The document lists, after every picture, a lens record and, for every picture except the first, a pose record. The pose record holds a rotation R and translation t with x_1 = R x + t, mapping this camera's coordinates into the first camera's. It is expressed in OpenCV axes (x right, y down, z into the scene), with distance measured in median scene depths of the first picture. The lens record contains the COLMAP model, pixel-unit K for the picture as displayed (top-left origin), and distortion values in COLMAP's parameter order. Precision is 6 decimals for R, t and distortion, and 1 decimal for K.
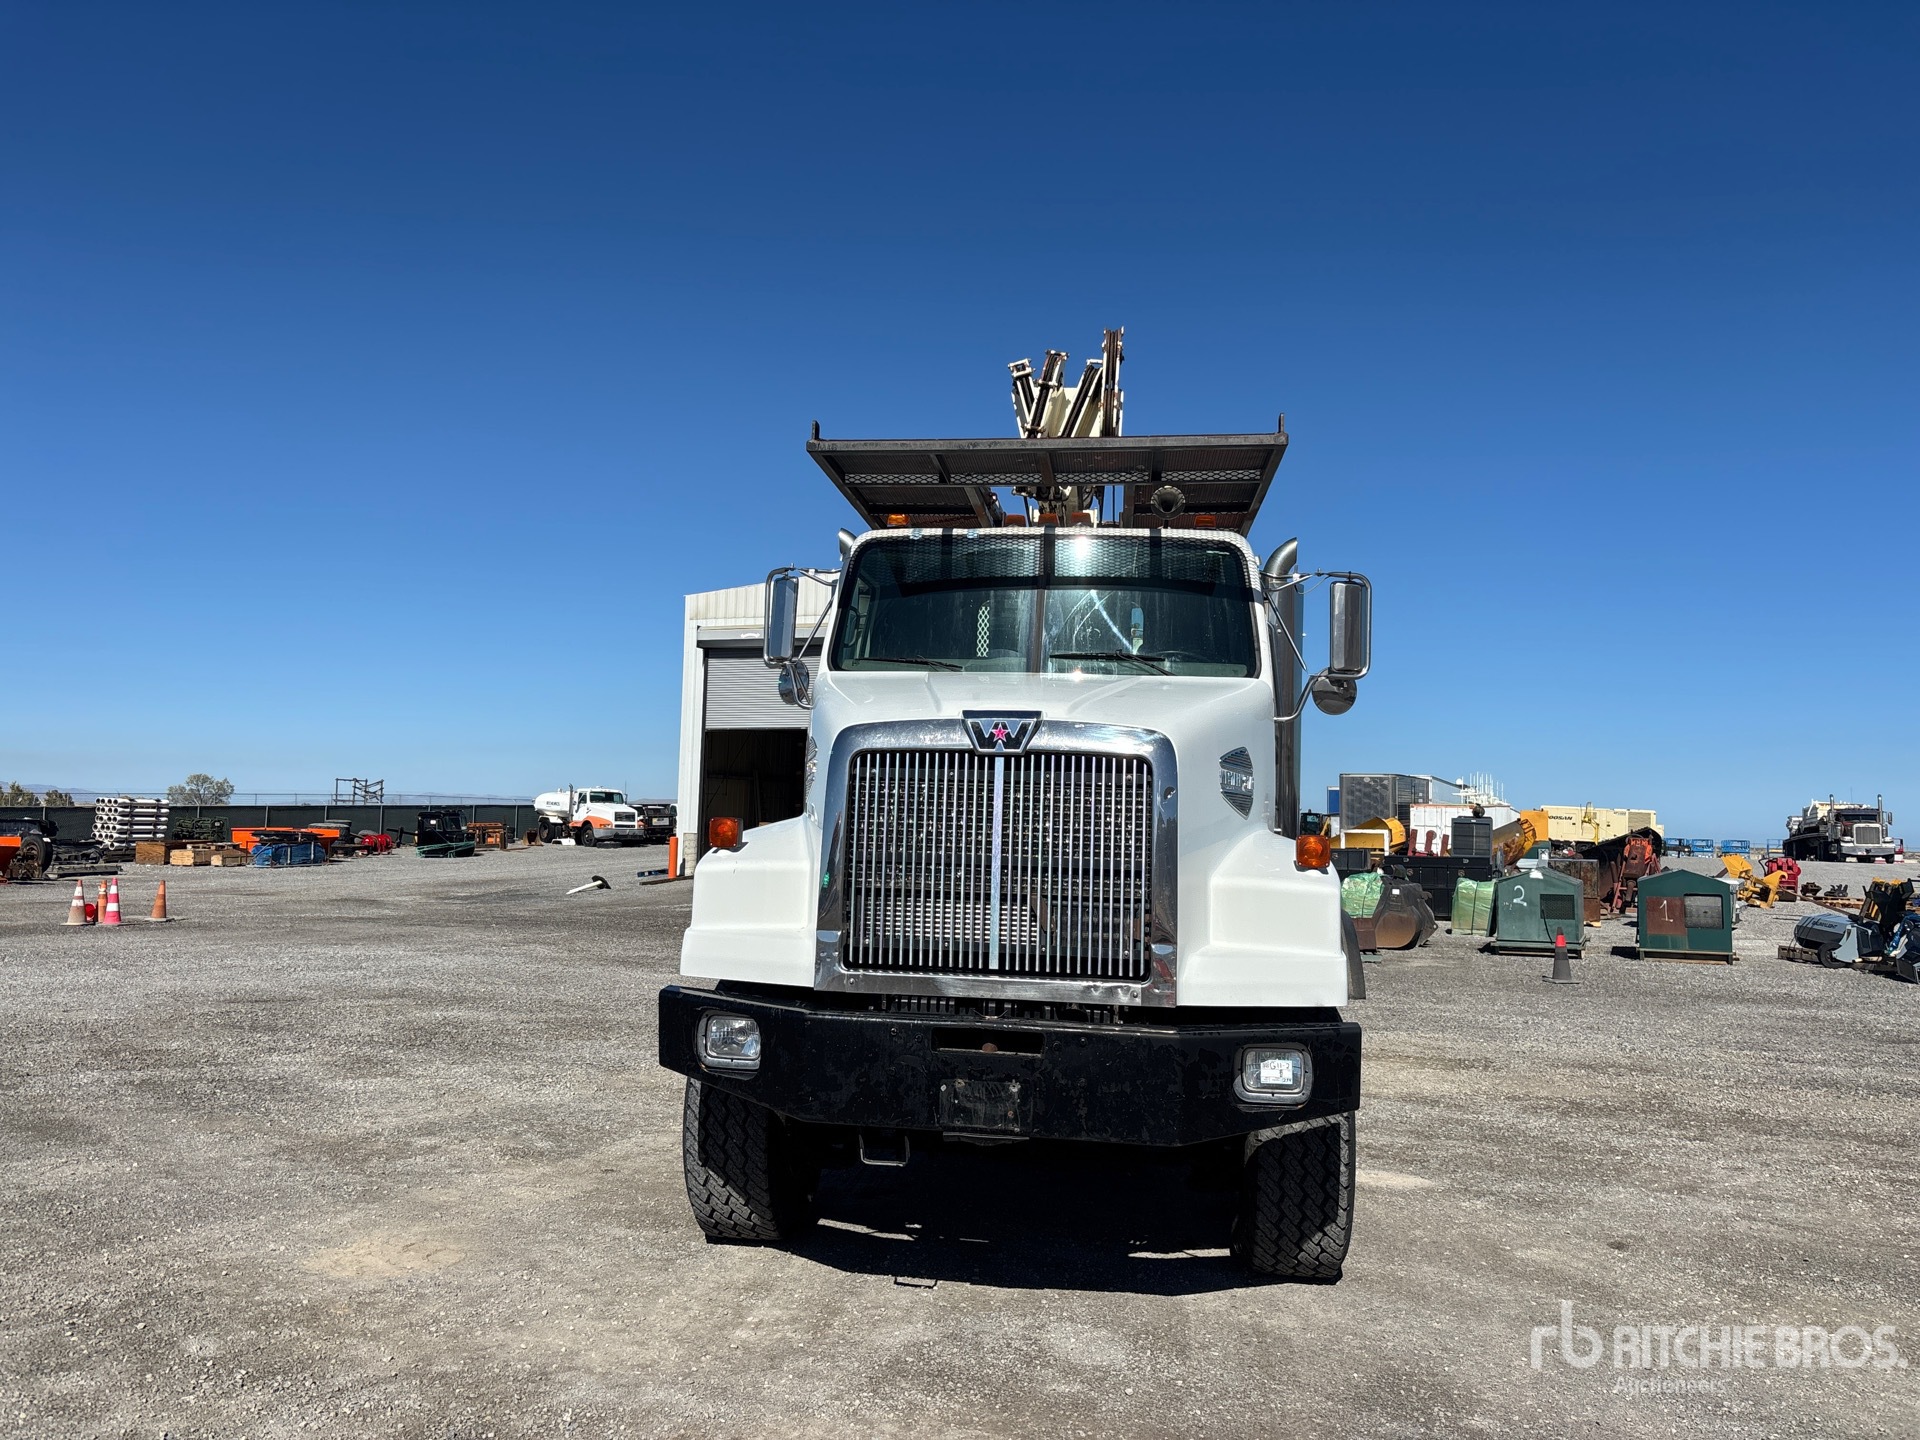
lens RADIAL K [[1461.3, 0, 960.0], [0, 1461.3, 720.0], [0, 0, 1]] dist [0.029666, -0.016498]
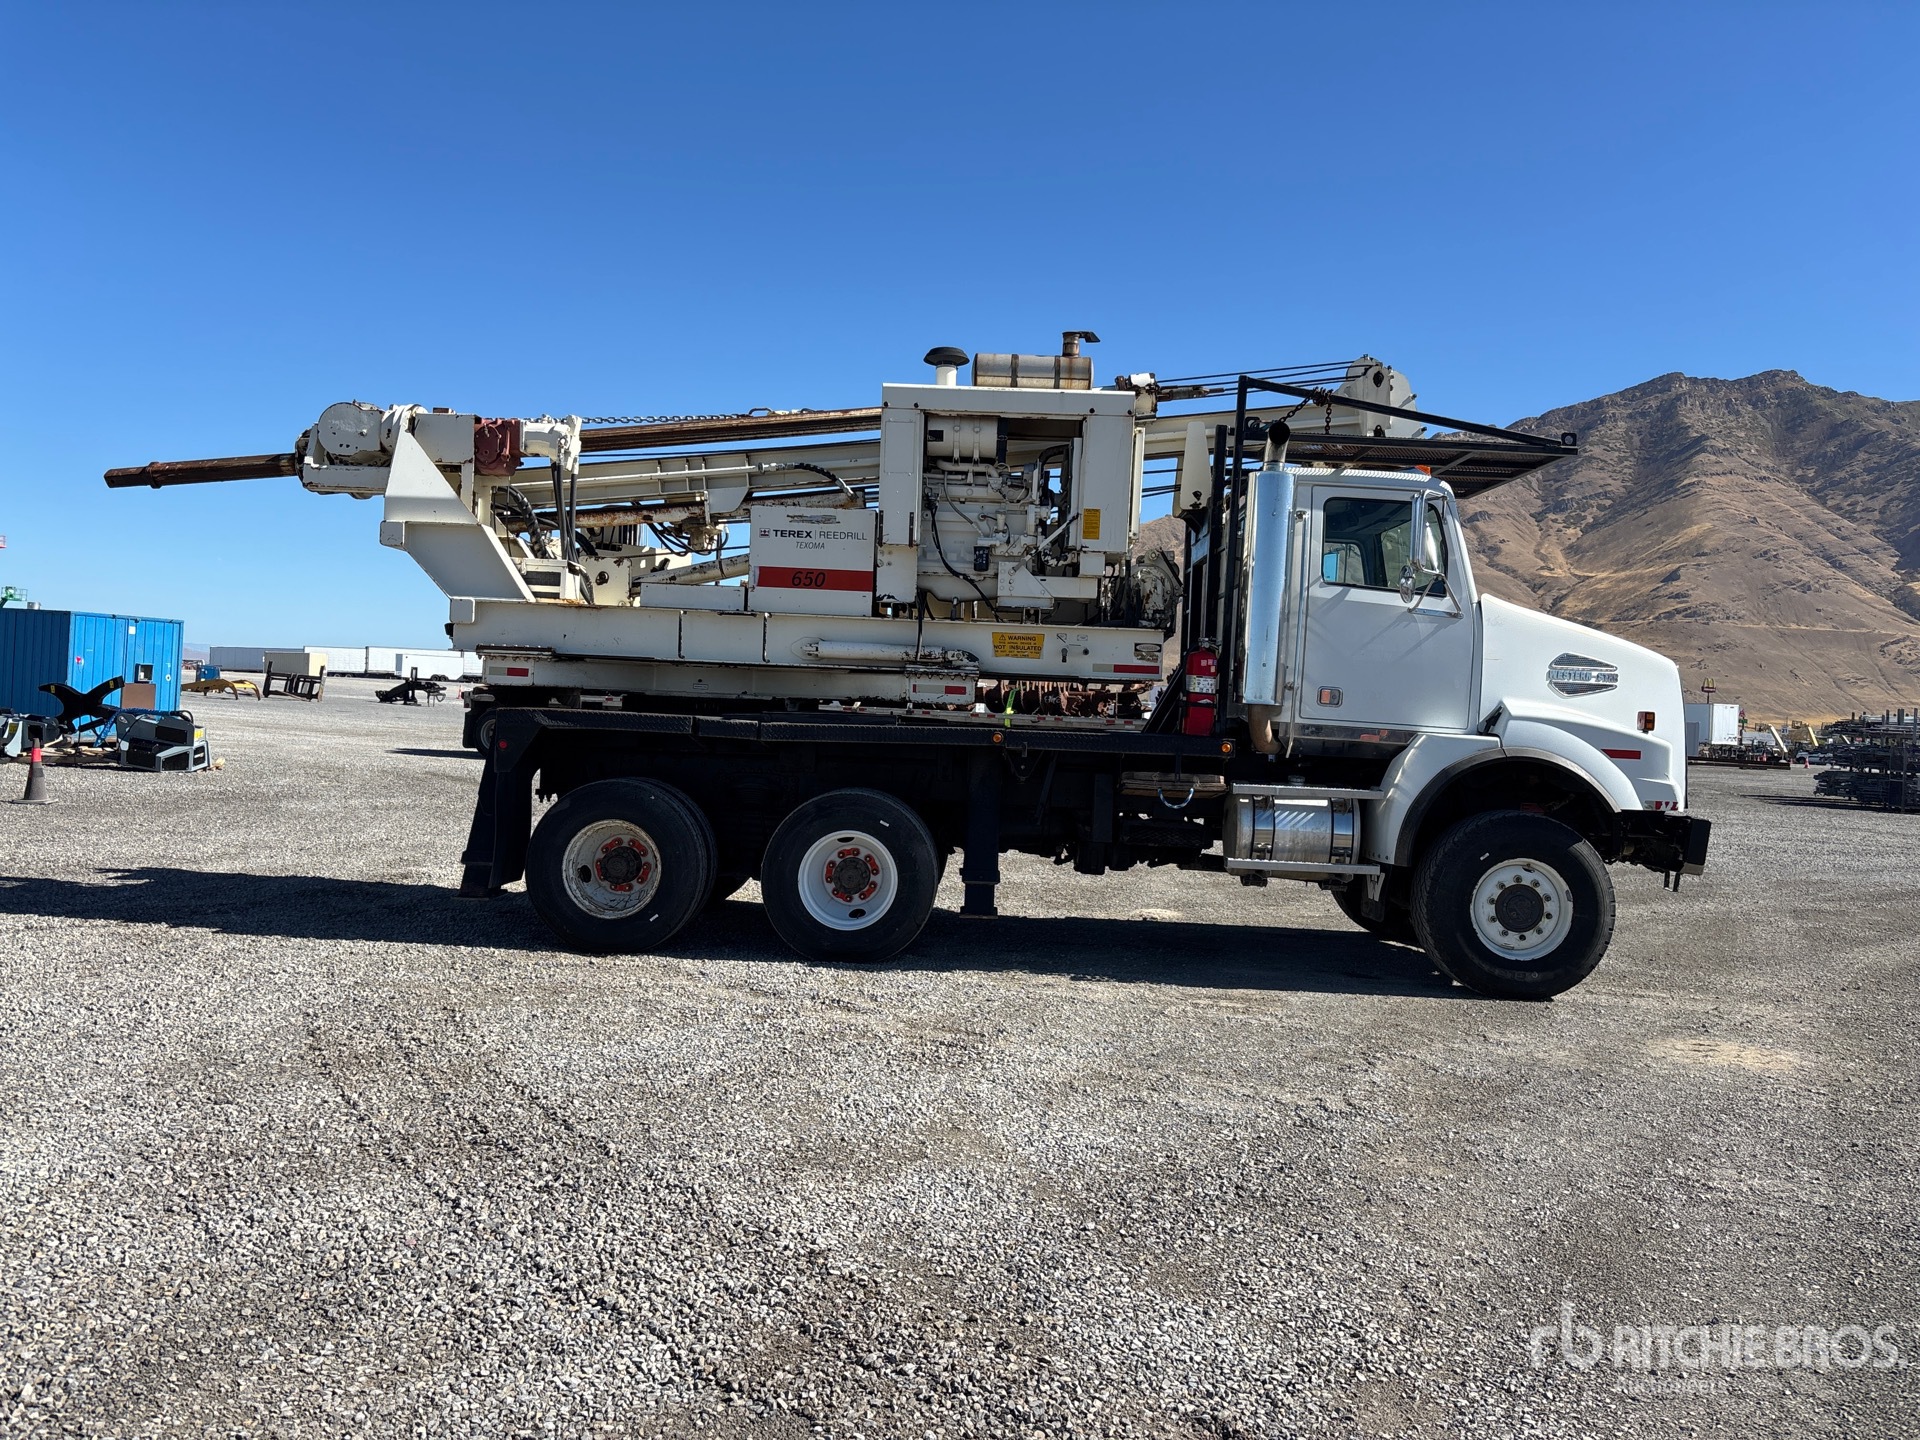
lens RADIAL K [[1452.2, 0, 948.5], [0, 1452.2, 720.3], [0, 0, 1]] dist [0.055423, -0.061979]
pose [[-0.093619, -0.038547, 0.994862, -1.342002], [-0.128076, 0.991414, 0.026362, 0.114637], [-0.987336, -0.124950, -0.097752, 1.559600]]
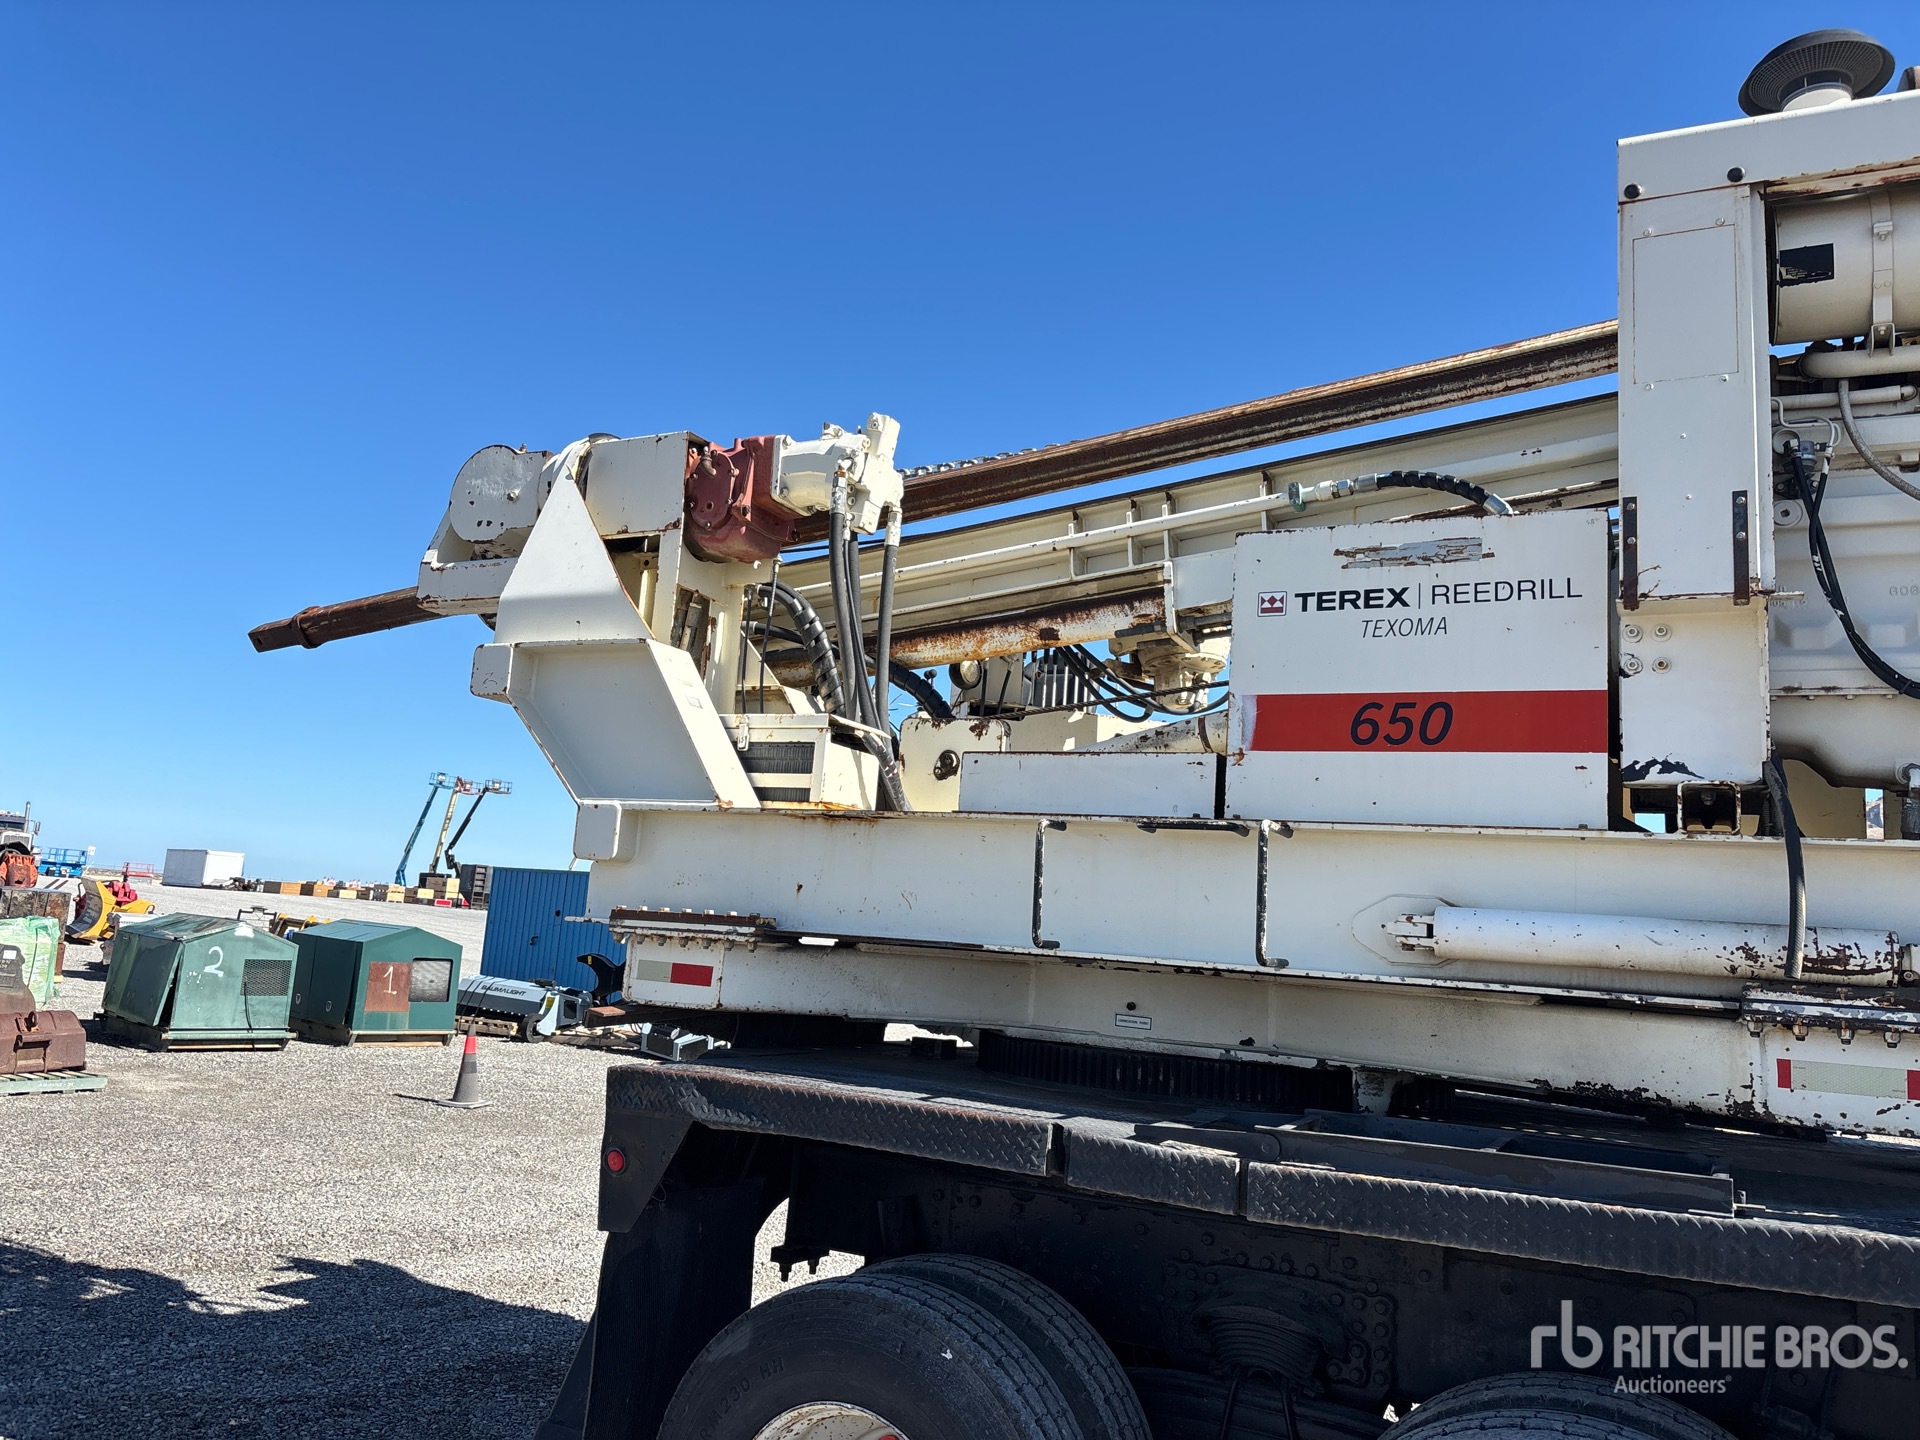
lens RADIAL K [[1452.2, 0, 948.5], [0, 1452.2, 720.3], [0, 0, 1]] dist [0.055423, -0.061979]
pose [[0.344755, 0.141949, 0.927898, -0.481373], [-0.139620, 0.985259, -0.098849, 0.101990], [-0.928251, -0.095474, 0.359492, 1.539468]]
